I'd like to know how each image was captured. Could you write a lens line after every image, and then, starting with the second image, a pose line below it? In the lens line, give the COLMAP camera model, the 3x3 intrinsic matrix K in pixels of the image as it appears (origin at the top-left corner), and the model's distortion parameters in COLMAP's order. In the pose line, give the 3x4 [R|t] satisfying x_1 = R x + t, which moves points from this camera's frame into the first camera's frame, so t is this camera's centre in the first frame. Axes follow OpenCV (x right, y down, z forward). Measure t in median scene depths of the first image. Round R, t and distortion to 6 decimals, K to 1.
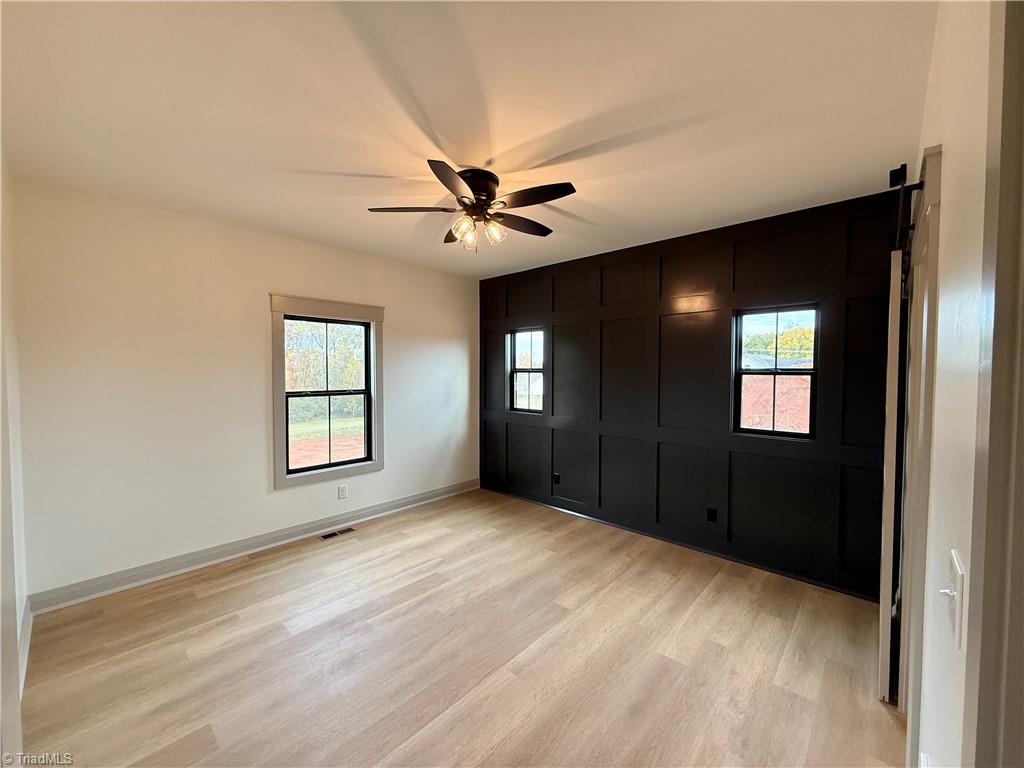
lens RADIAL K [[407.9, 0, 516.8], [0, 407.9, 385.9], [0, 0, 1]] dist [0.001134, 0.000303]
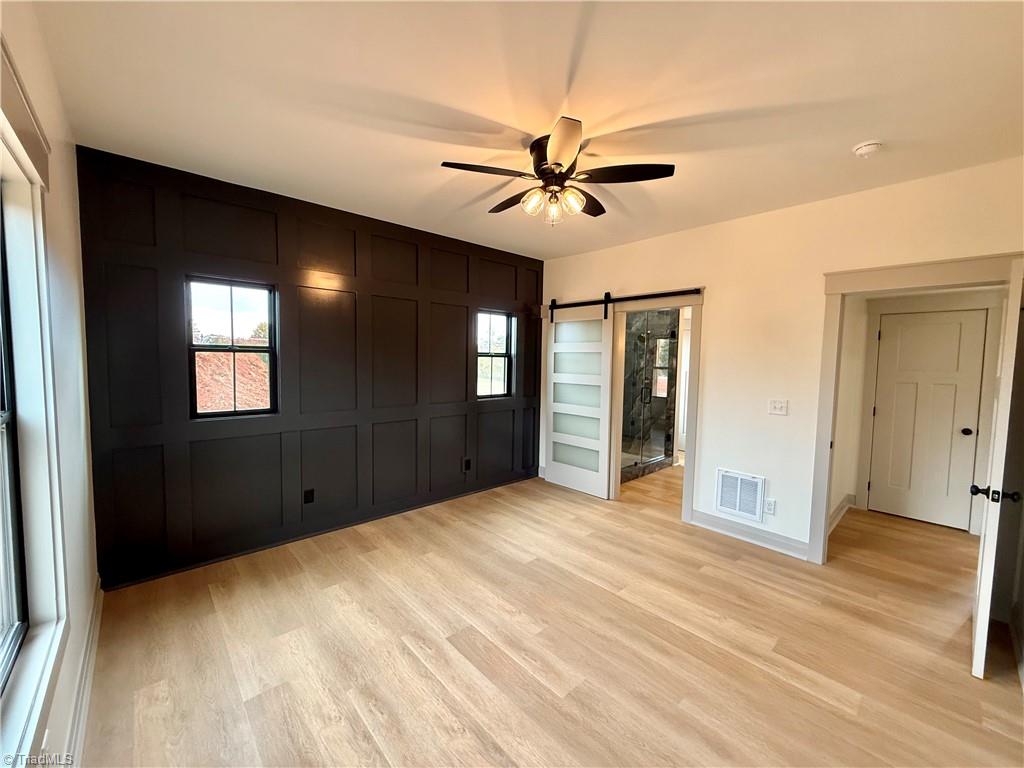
lens RADIAL K [[407.9, 0, 509.2], [0, 407.9, 380.3], [0, 0, 1]] dist [0.001134, 0.000303]
pose [[0.091721, -0.064987, 0.993662, -0.812641], [0.017335, 0.997821, 0.063659, -0.033454], [-0.995634, 0.011386, 0.092648, 0.772065]]
